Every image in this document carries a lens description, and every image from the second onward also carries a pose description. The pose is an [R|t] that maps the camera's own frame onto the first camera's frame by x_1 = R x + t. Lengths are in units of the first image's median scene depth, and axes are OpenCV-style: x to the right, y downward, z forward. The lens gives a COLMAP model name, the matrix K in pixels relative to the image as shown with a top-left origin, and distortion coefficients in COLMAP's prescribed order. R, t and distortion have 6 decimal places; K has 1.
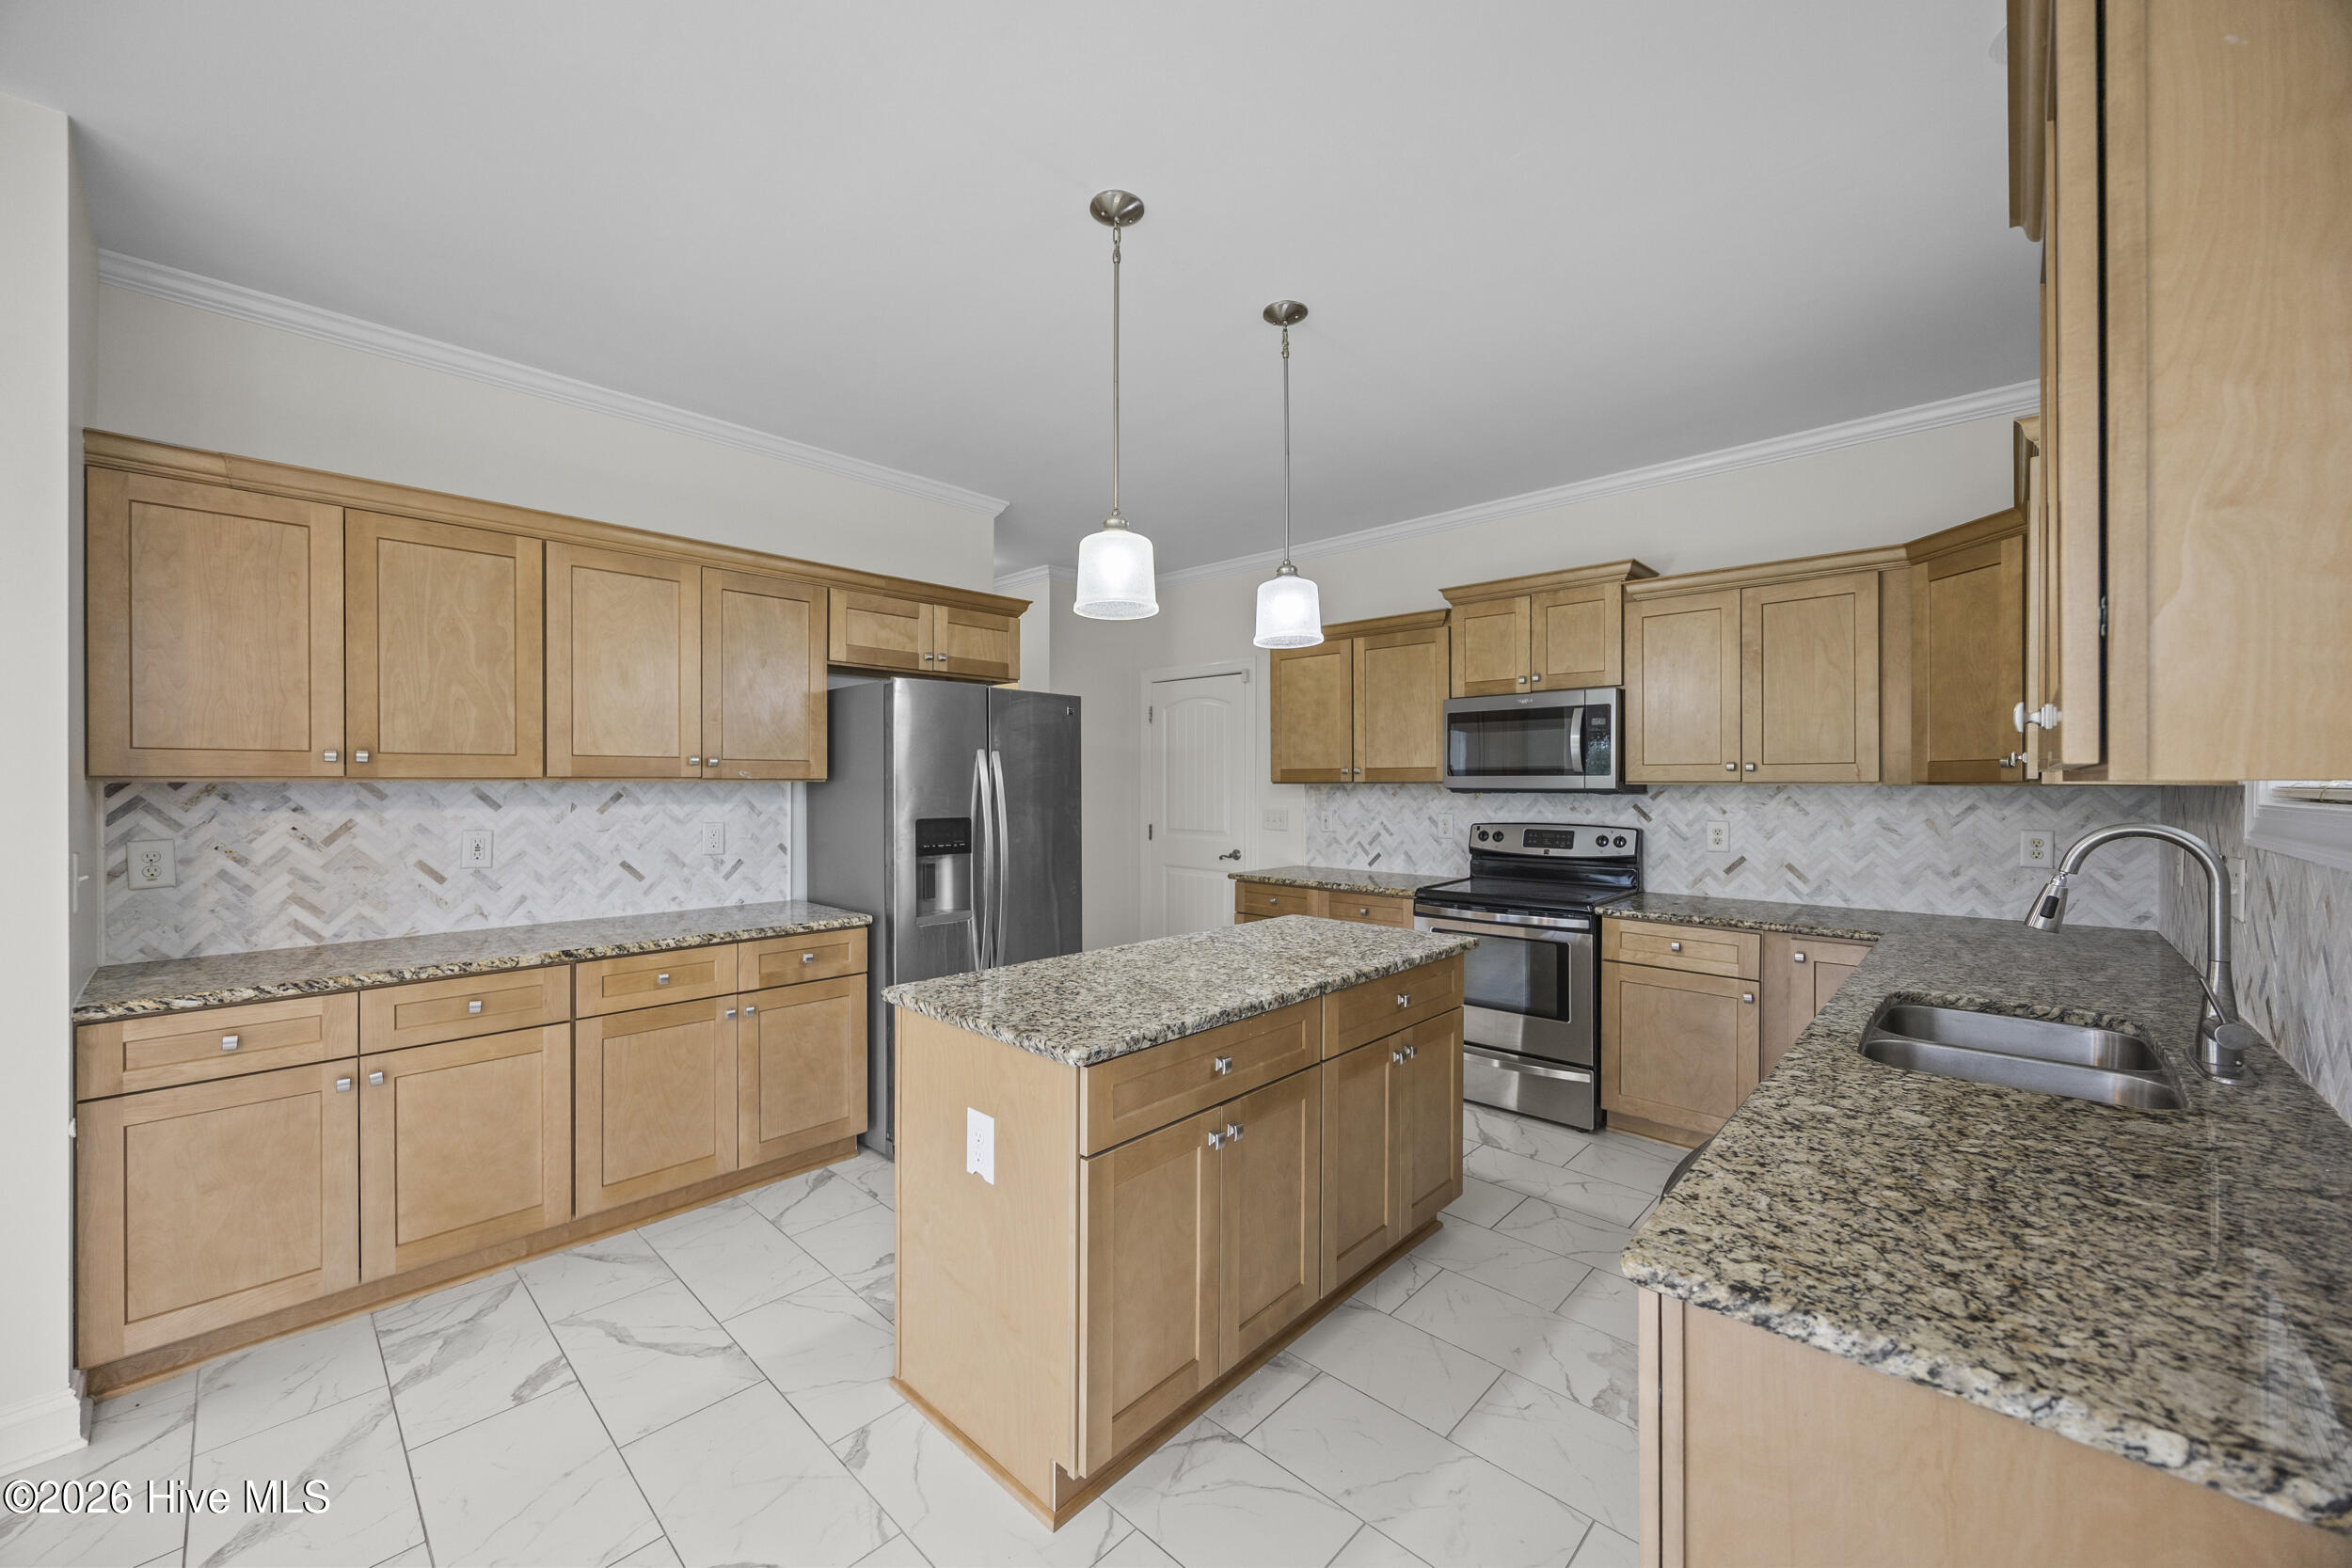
lens RADIAL K [[890.3, 0, 1168.3], [0, 890.3, 781.3], [0, 0, 1]] dist [0.001620, 0.000278]
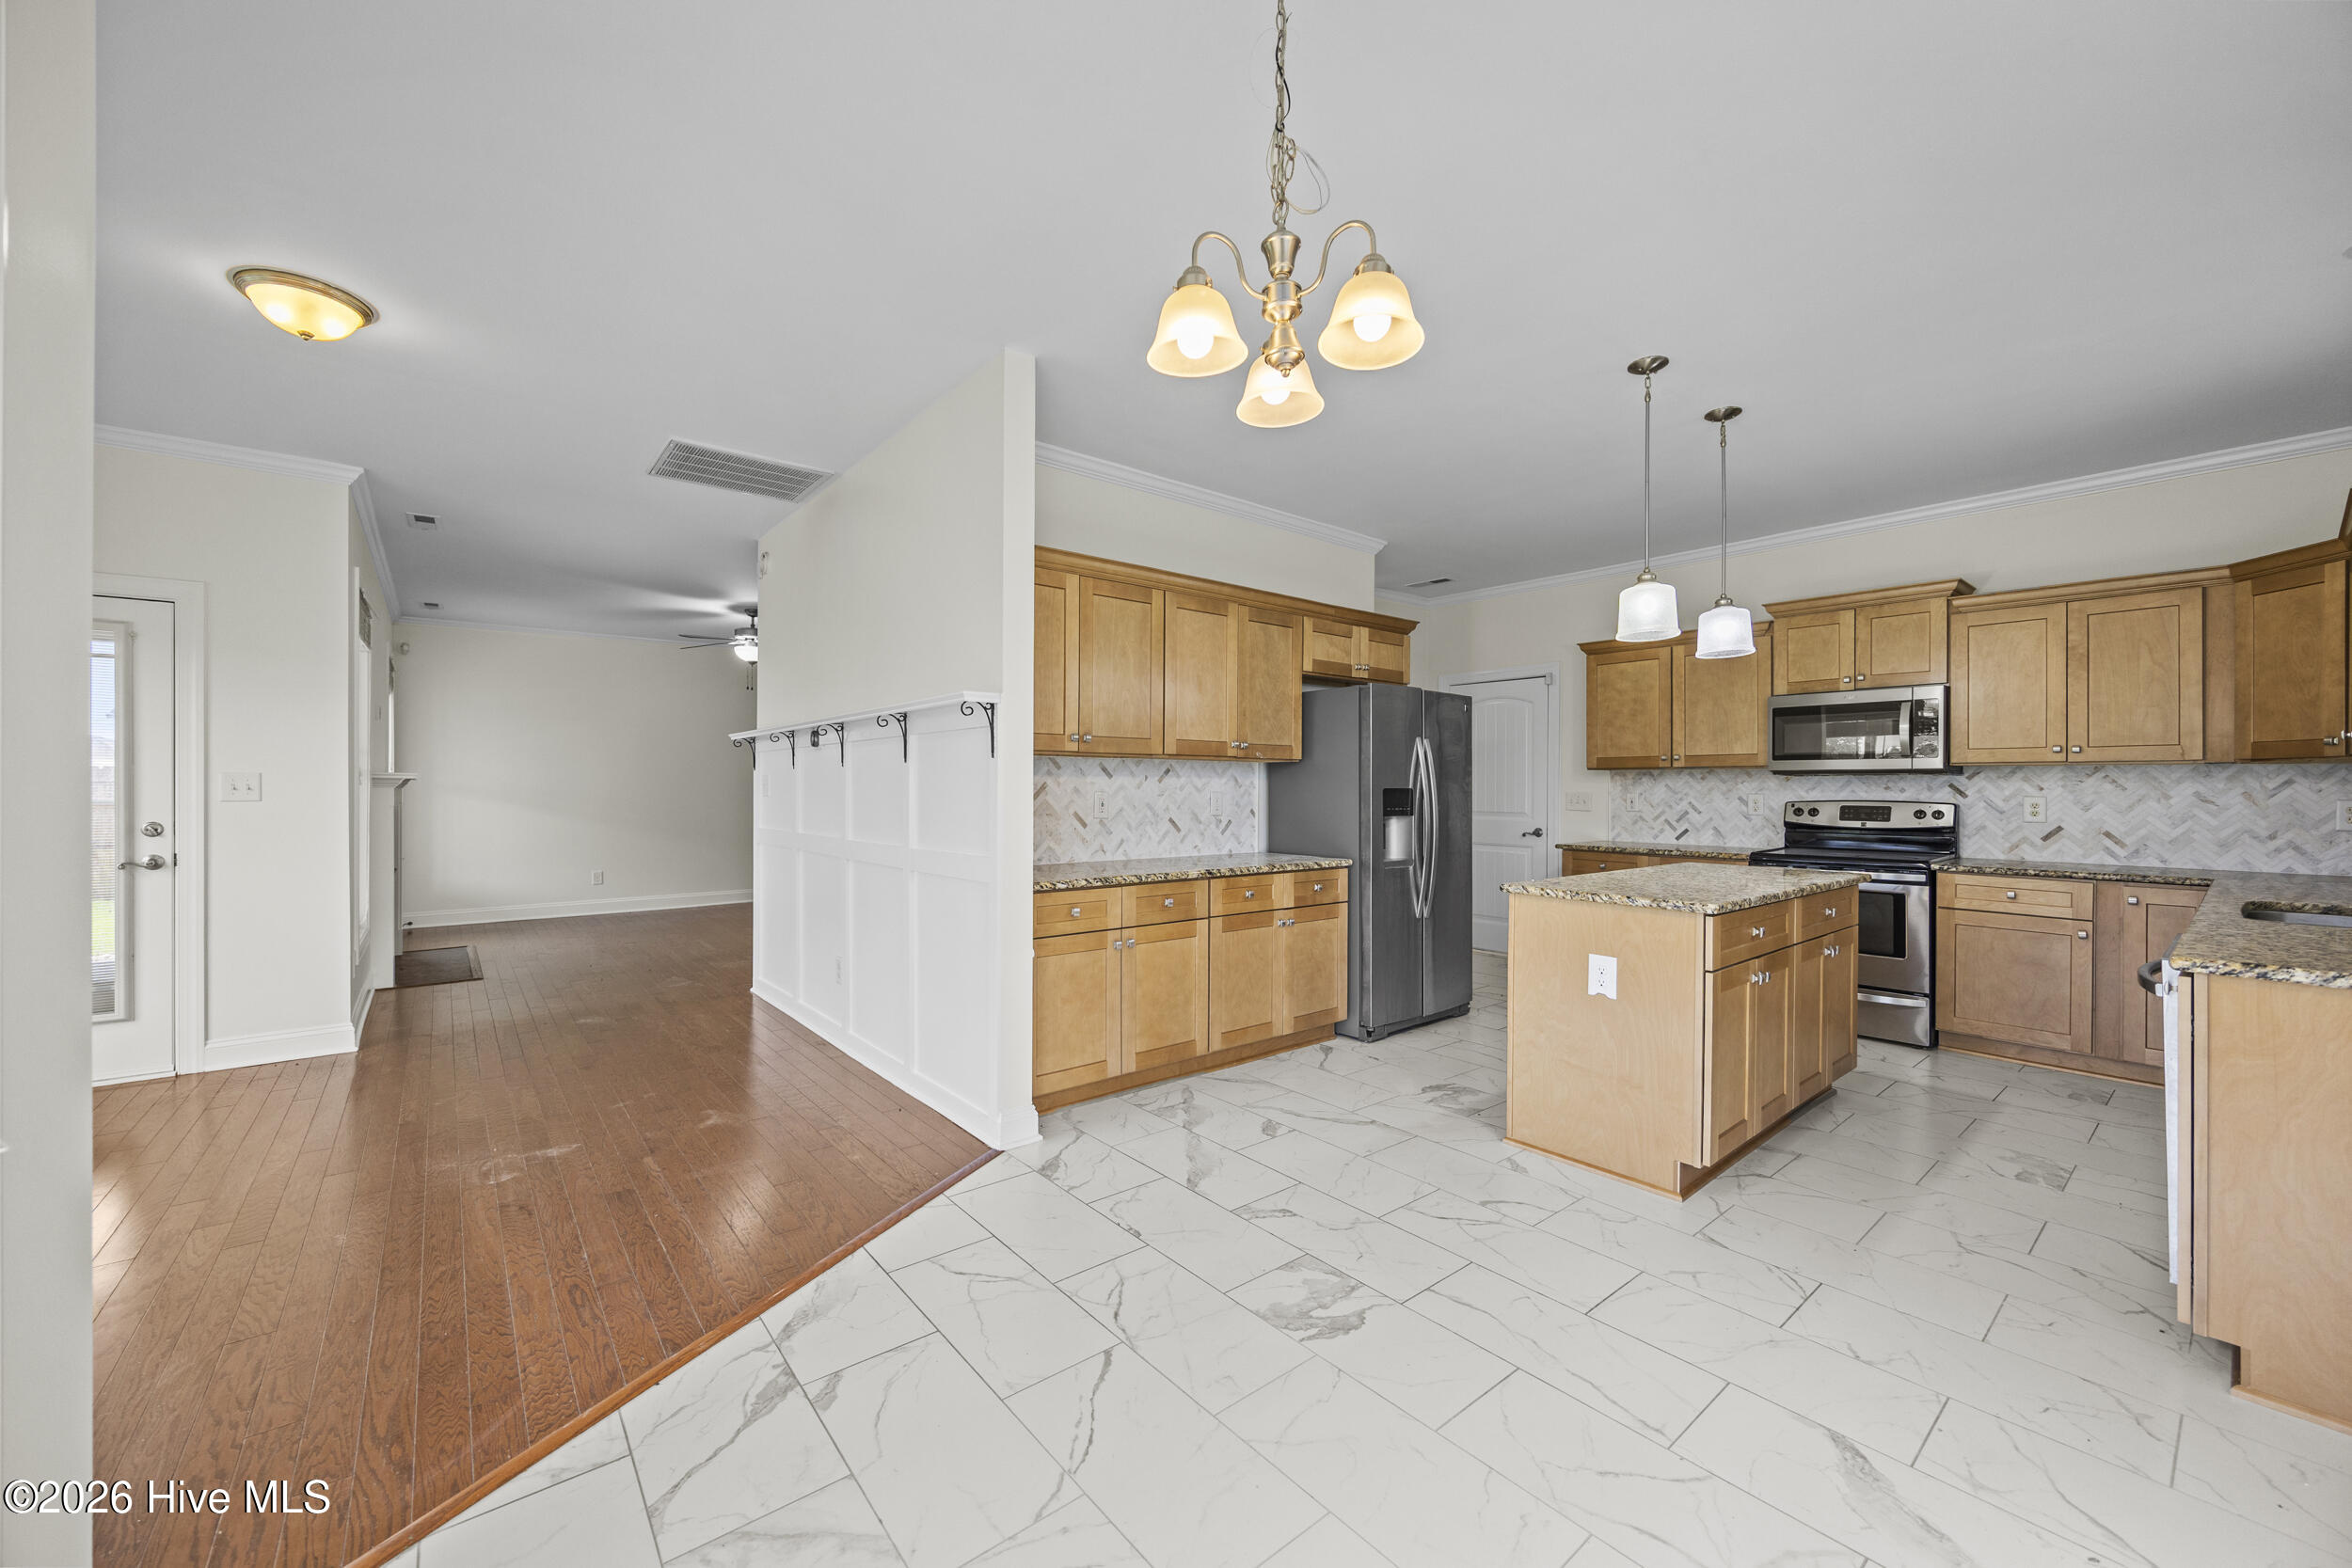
lens RADIAL K [[890.3, 0, 1184.2], [0, 890.3, 783.7], [0, 0, 1]] dist [0.001620, 0.000278]
pose [[0.992241, 0.003382, -0.124285, -0.432969], [-0.003614, 0.999992, -0.001646, 0.040330], [0.124278, 0.002082, 0.992245, -0.384619]]
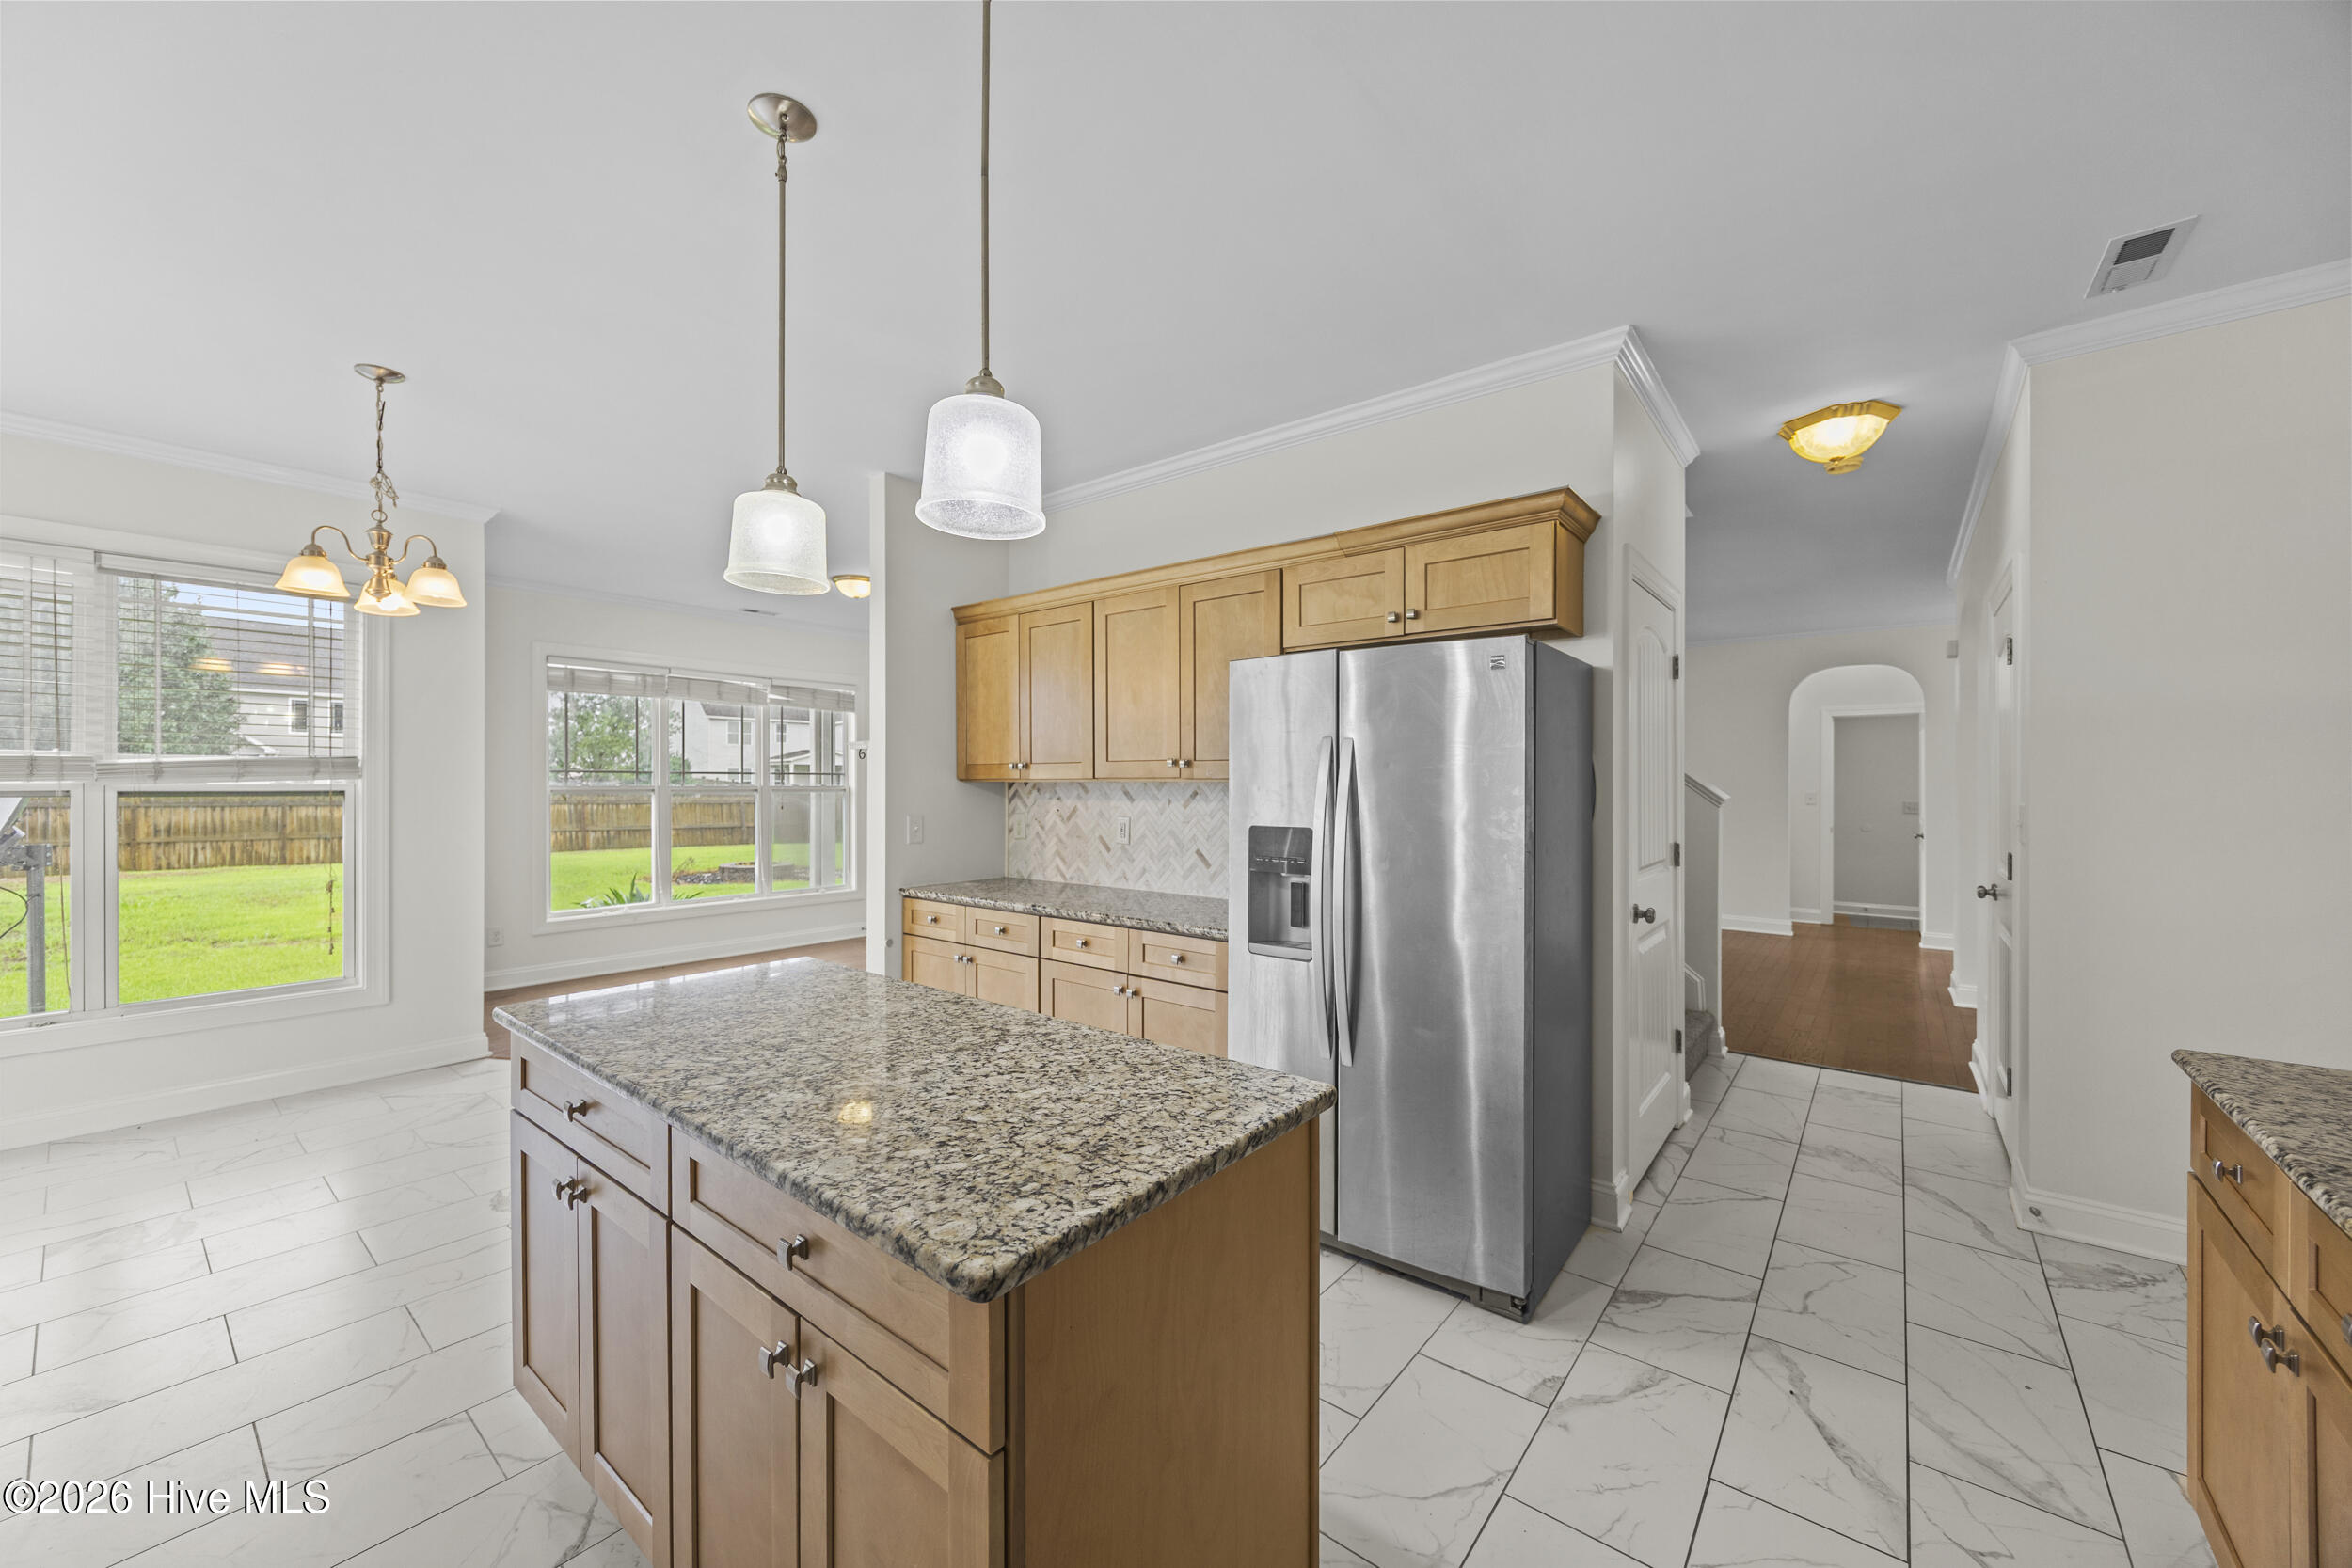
lens RADIAL K [[890.3, 0, 1182.9], [0, 890.3, 788.7], [0, 0, 1]] dist [0.001620, 0.000278]
pose [[0.085714, 0.001084, -0.996319, 0.573672], [-0.005633, 0.999984, 0.000604, 0.009145], [0.996304, 0.005560, 0.085718, 0.909375]]
